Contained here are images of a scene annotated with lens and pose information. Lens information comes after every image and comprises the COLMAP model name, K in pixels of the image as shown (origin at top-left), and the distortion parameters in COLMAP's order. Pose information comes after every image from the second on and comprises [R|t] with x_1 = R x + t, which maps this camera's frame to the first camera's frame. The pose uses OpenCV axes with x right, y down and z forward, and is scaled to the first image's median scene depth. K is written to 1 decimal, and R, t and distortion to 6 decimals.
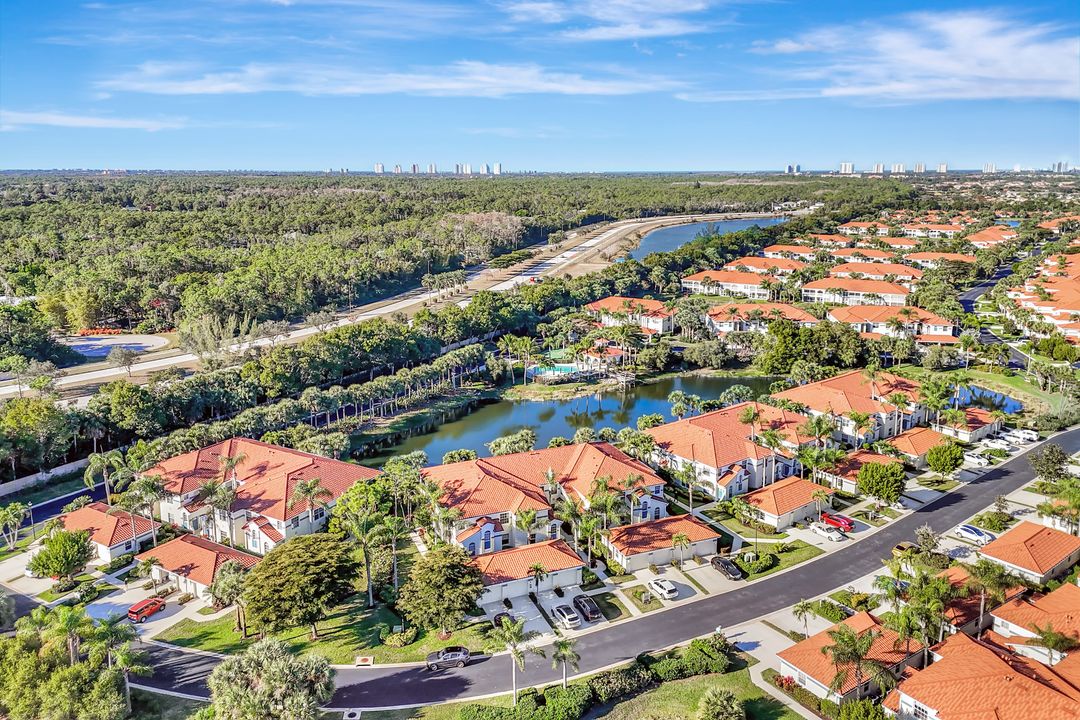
lens RADIAL K [[786.8, 0, 560.3], [0, 786.8, 361.4], [0, 0, 1]] dist [0.055521, -0.002444]
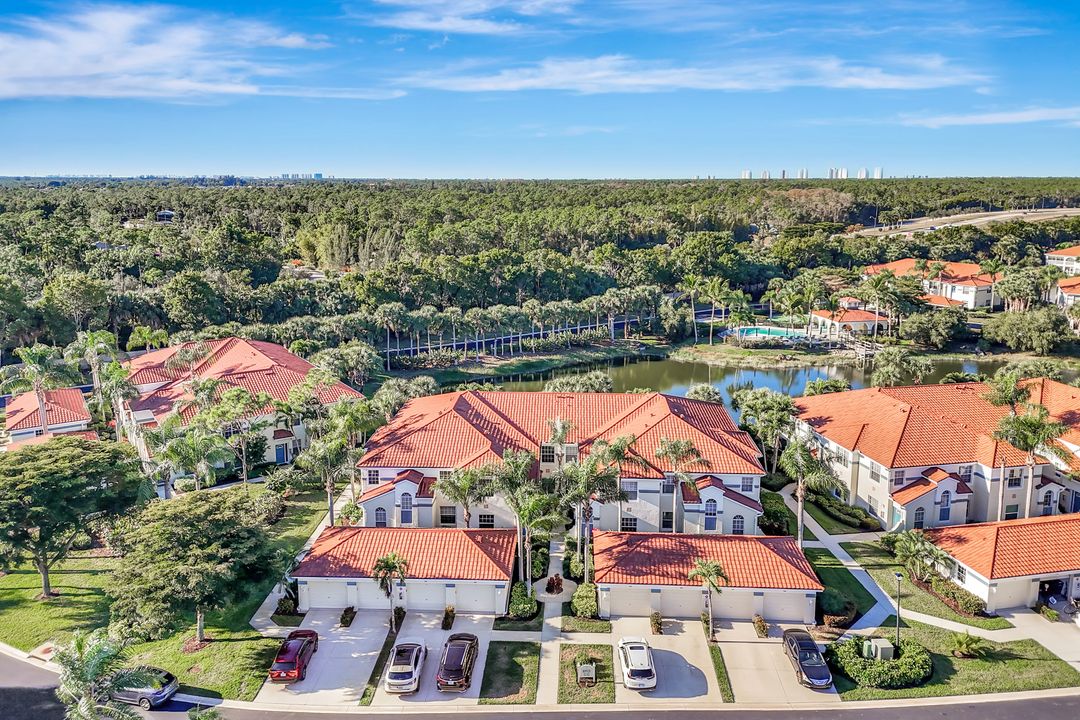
lens RADIAL K [[786.8, 0, 560.3], [0, 786.8, 361.4], [0, 0, 1]] dist [0.055521, -0.002444]
pose [[0.894660, 0.093264, -0.436904, 0.230037], [-0.102054, 0.994773, 0.003370, 0.087829], [0.434935, 0.041573, 0.899502, 0.439282]]
